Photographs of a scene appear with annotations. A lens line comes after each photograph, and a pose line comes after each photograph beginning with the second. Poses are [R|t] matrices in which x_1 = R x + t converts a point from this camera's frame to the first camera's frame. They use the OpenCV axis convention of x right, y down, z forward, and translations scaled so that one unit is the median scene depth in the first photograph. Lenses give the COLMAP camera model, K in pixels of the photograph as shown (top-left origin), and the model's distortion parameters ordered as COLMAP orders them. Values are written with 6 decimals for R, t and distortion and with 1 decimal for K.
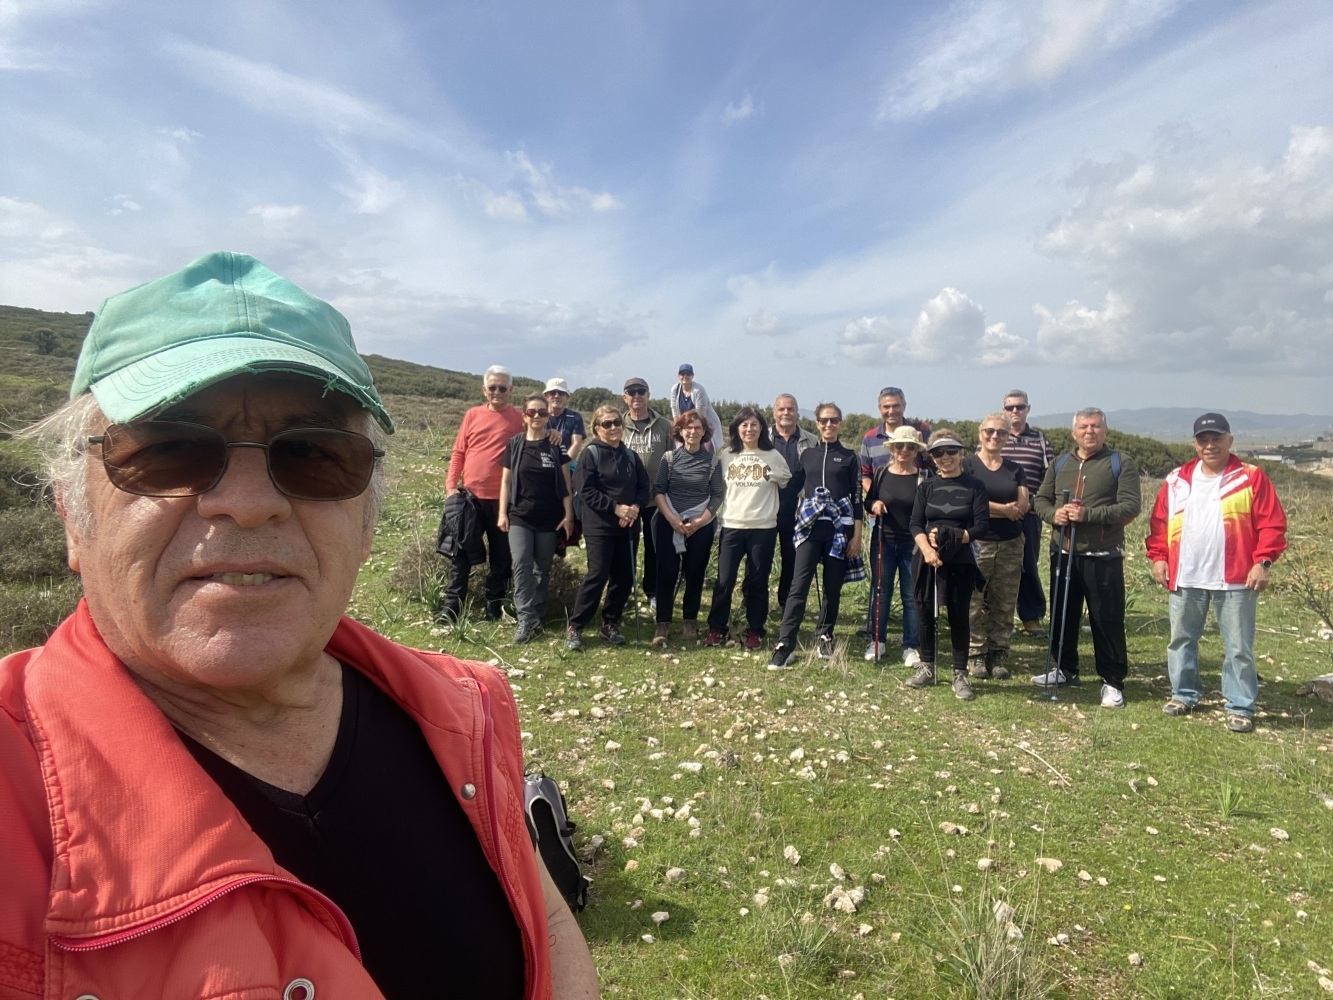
lens RADIAL K [[894.8, 0, 666.5], [0, 894.8, 500.0], [0, 0, 1]] dist [0.067536, -0.095022]
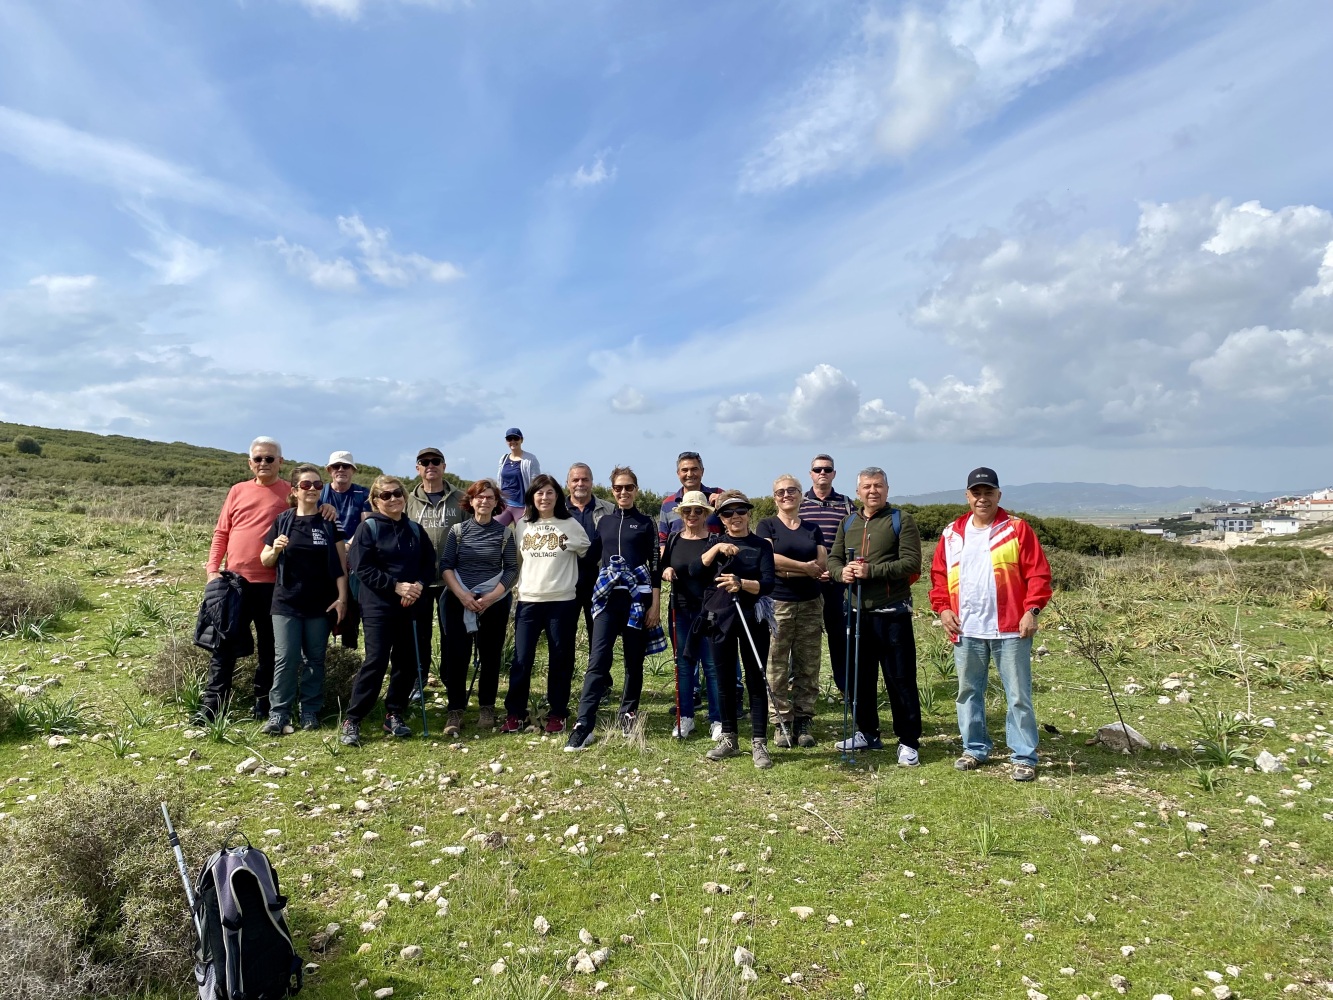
lens RADIAL K [[1000.1, 0, 670.5], [0, 1000.1, 470.1], [0, 0, 1]] dist [0.058328, -0.122167]
pose [[0.989457, -0.021540, 0.143218, 0.080612], [0.039343, 0.991668, -0.122667, 0.030648], [-0.139382, 0.127009, 0.982060, -0.080229]]
